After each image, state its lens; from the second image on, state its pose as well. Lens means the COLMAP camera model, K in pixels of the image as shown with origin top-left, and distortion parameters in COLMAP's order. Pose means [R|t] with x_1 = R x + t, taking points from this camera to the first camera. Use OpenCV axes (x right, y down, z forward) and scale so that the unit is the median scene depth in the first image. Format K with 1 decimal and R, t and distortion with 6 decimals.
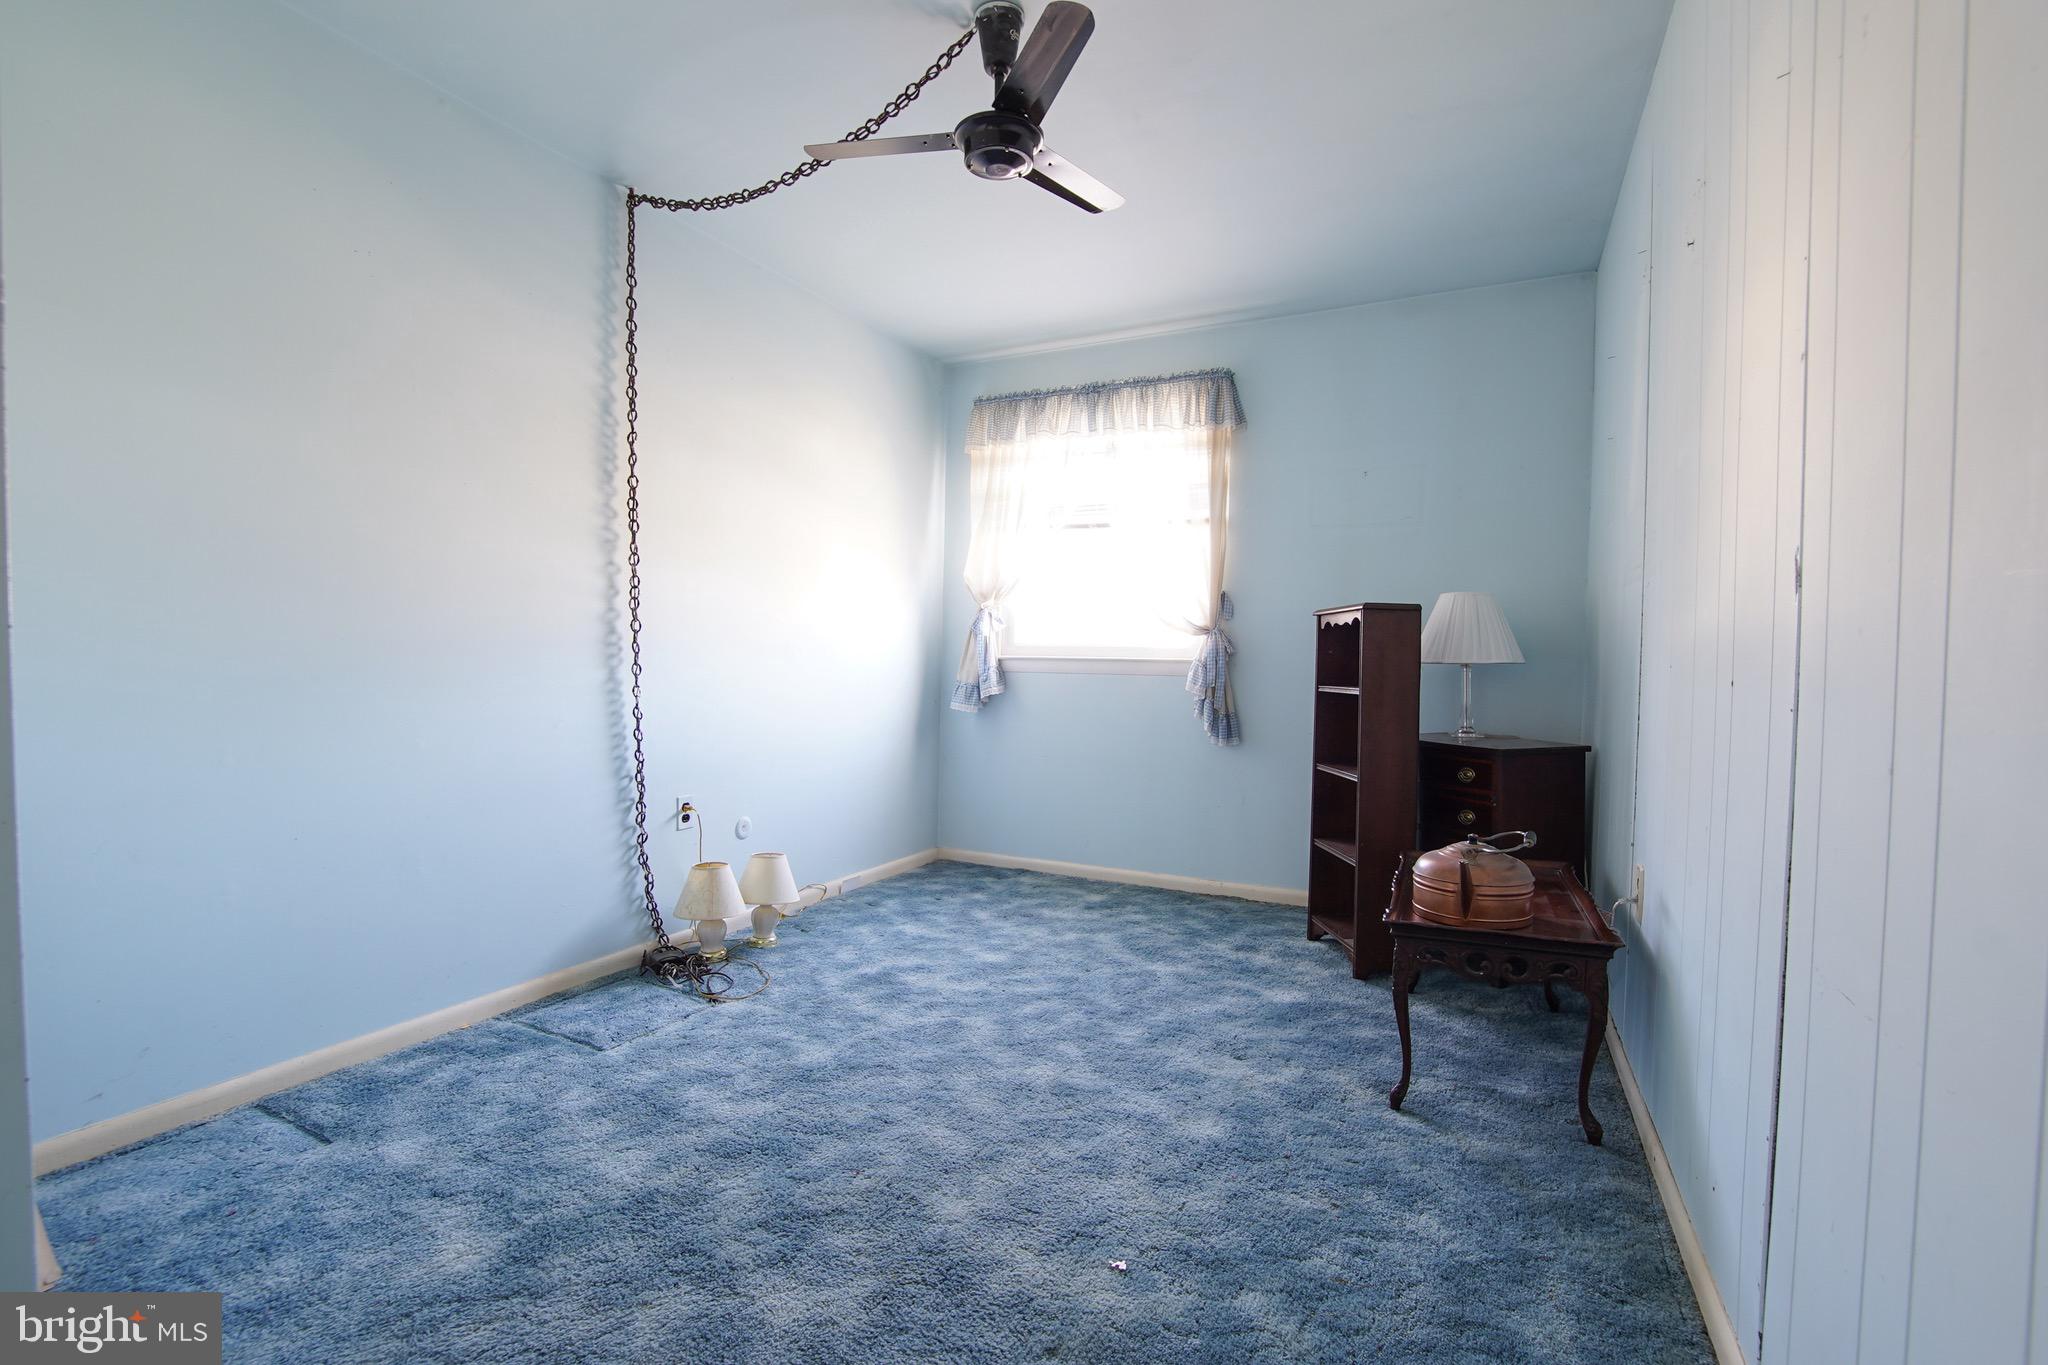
lens RADIAL K [[911.2, 0, 1027.4], [0, 911.2, 680.9], [0, 0, 1]] dist [-0.036562, 0.007814]
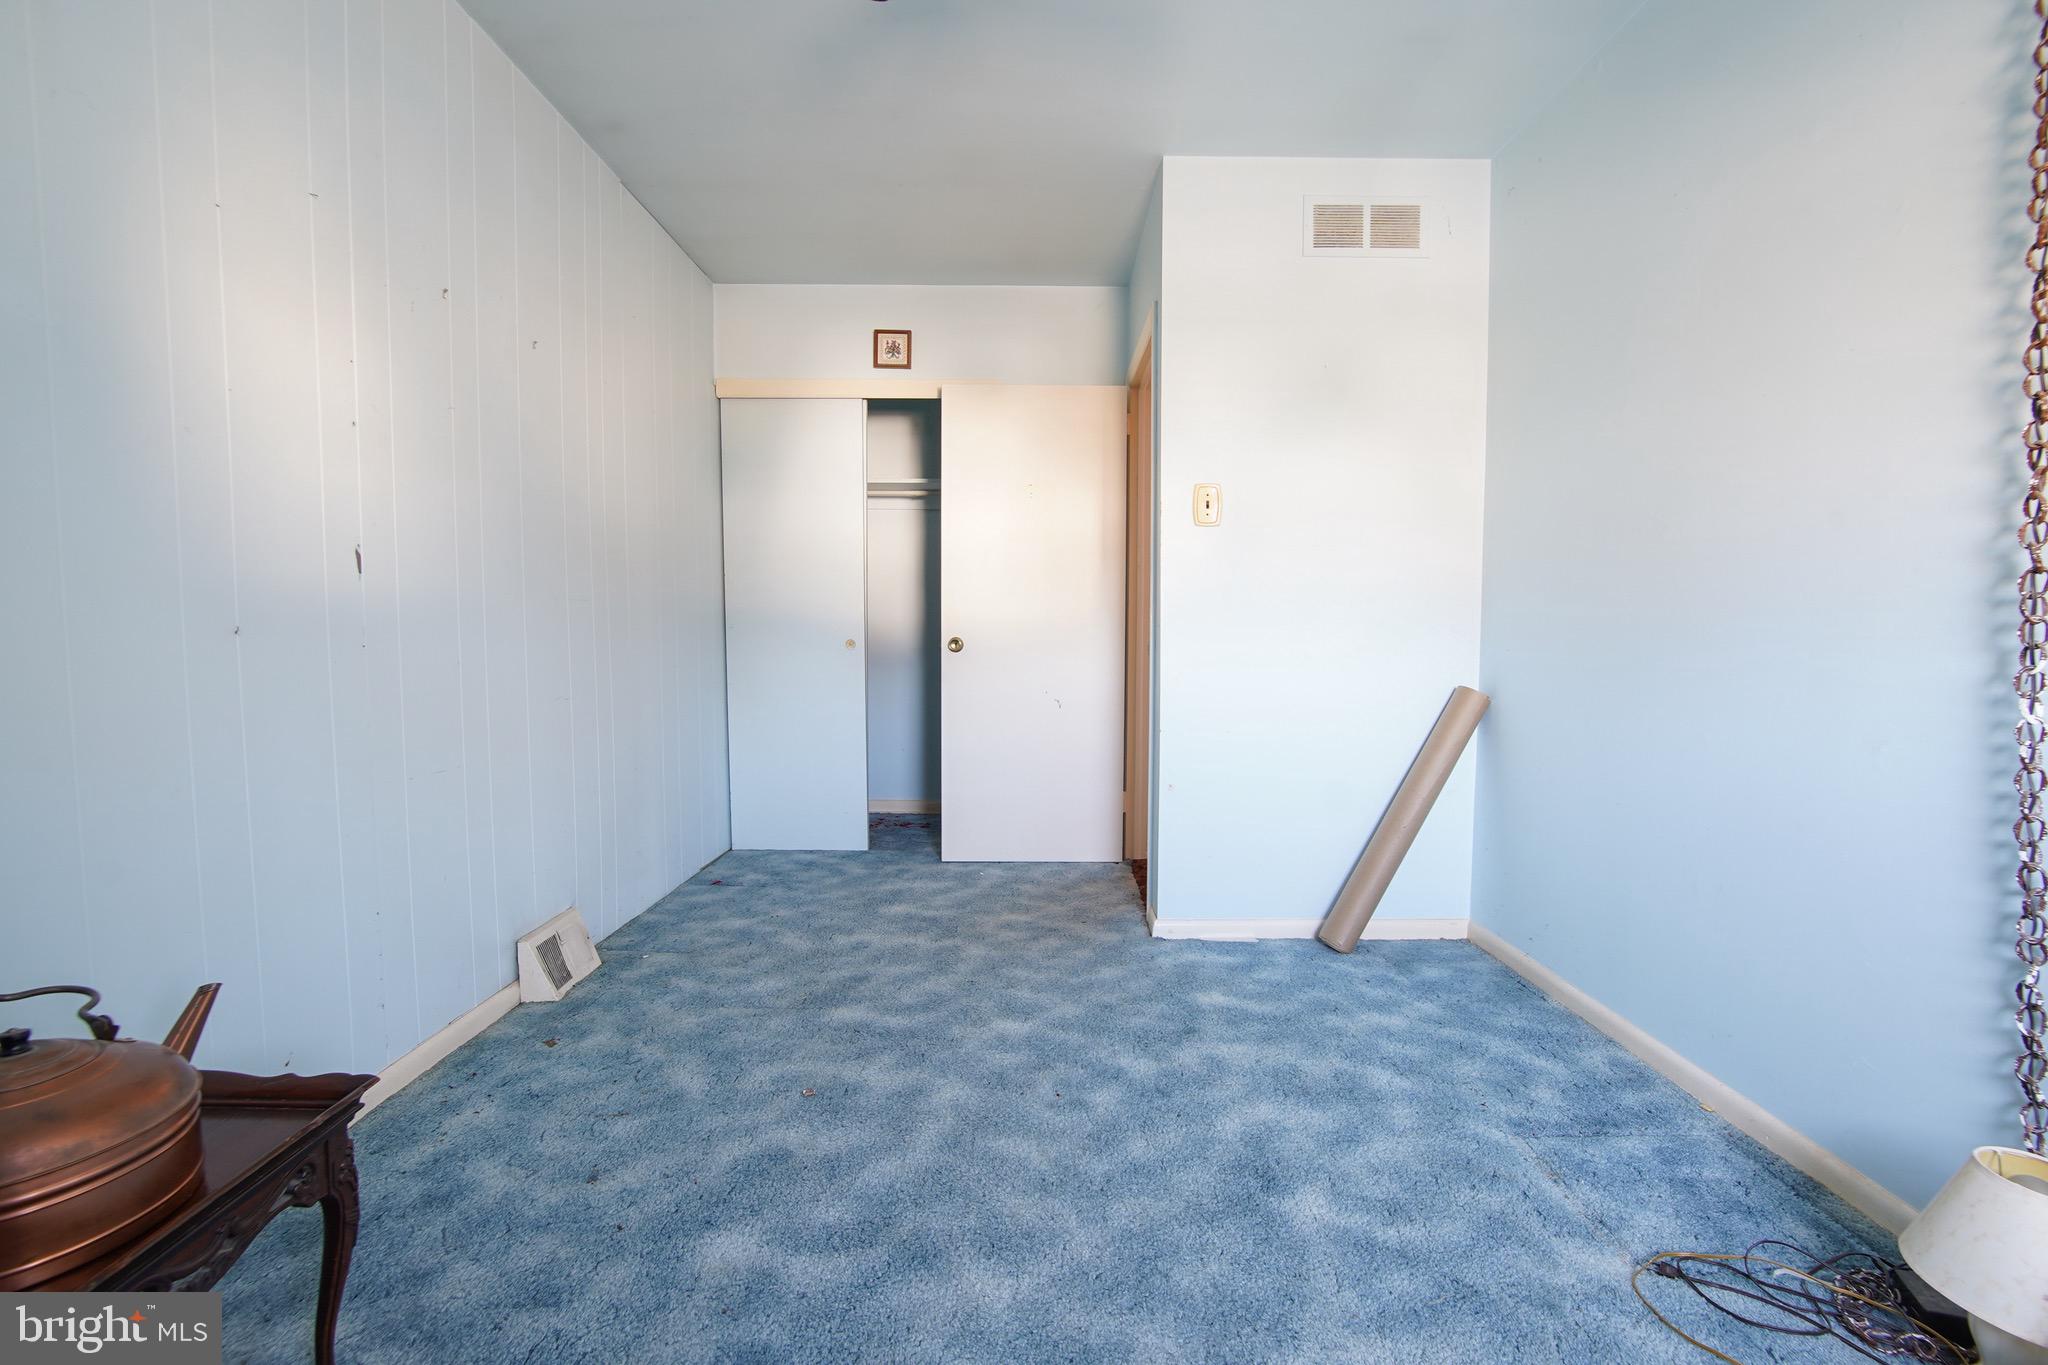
lens RADIAL K [[911.2, 0, 1027.2], [0, 911.2, 685.9], [0, 0, 1]] dist [-0.036562, 0.007814]
pose [[-0.885051, 0.016729, -0.465194, 0.269083], [-0.030435, 0.995136, 0.093690, -0.032342], [0.464499, 0.097079, -0.880237, 1.523504]]
